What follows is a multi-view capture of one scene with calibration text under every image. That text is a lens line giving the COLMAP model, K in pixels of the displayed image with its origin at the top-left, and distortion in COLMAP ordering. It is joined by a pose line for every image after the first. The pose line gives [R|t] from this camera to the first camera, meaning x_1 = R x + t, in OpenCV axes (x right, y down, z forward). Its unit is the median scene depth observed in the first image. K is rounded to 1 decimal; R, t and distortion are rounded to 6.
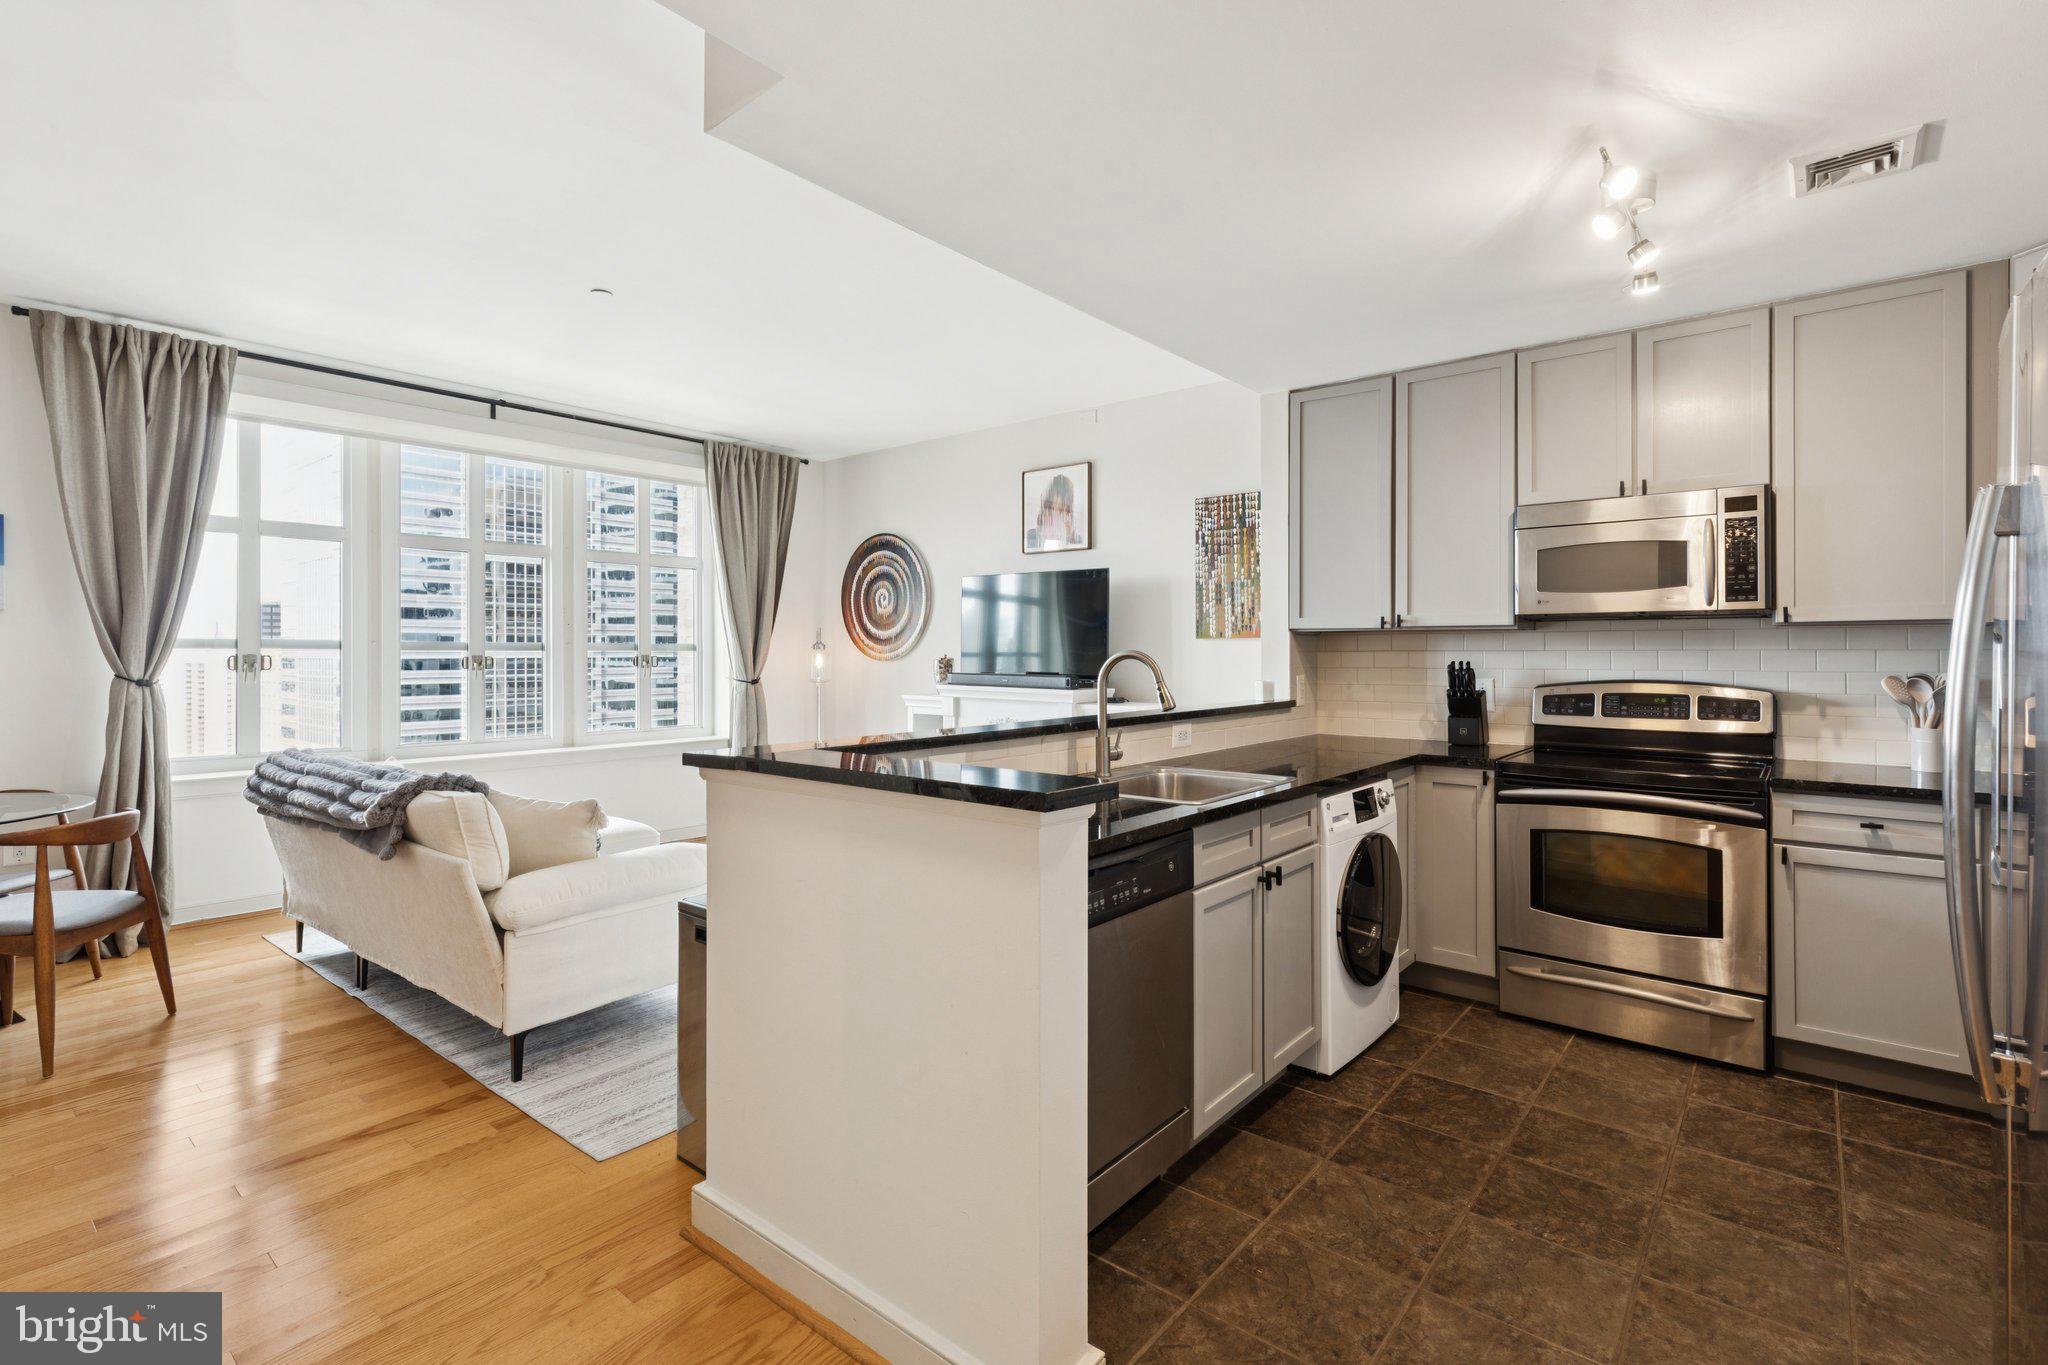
lens RADIAL K [[934.4, 0, 1025.5], [0, 934.4, 653.0], [0, 0, 1]] dist [0.017871, -0.001302]
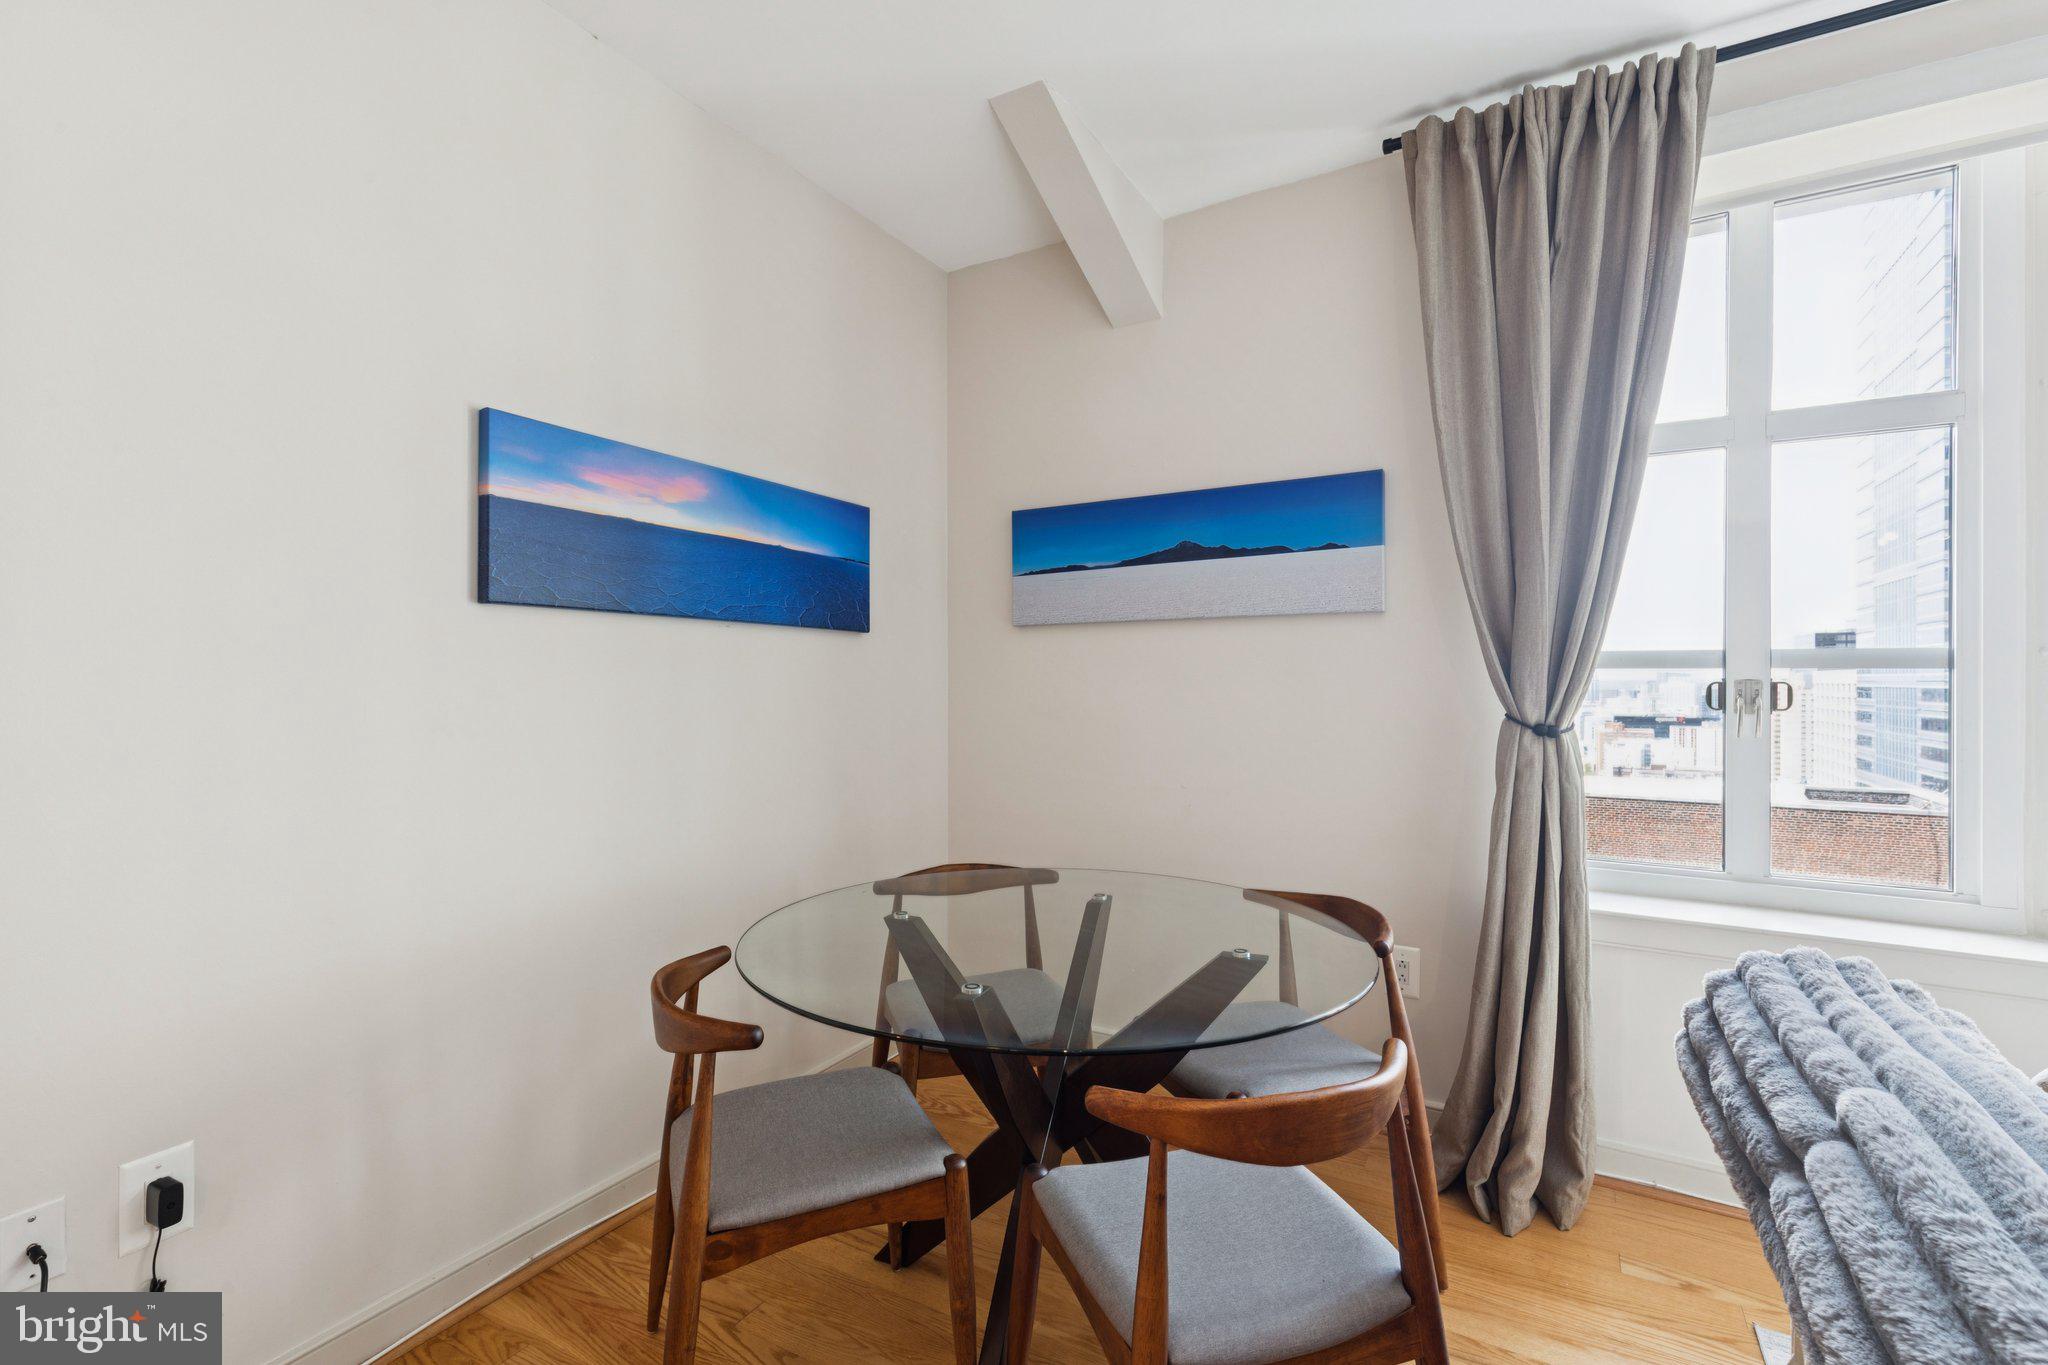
lens RADIAL K [[904.3, 0, 1016.3], [0, 904.3, 674.5], [0, 0, 1]] dist [0.000330, -0.000521]
pose [[0.153508, -0.004092, -0.988139, -0.470414], [-0.003158, 0.999984, -0.004632, 0.002857], [0.988142, 0.003831, 0.153493, 0.629241]]
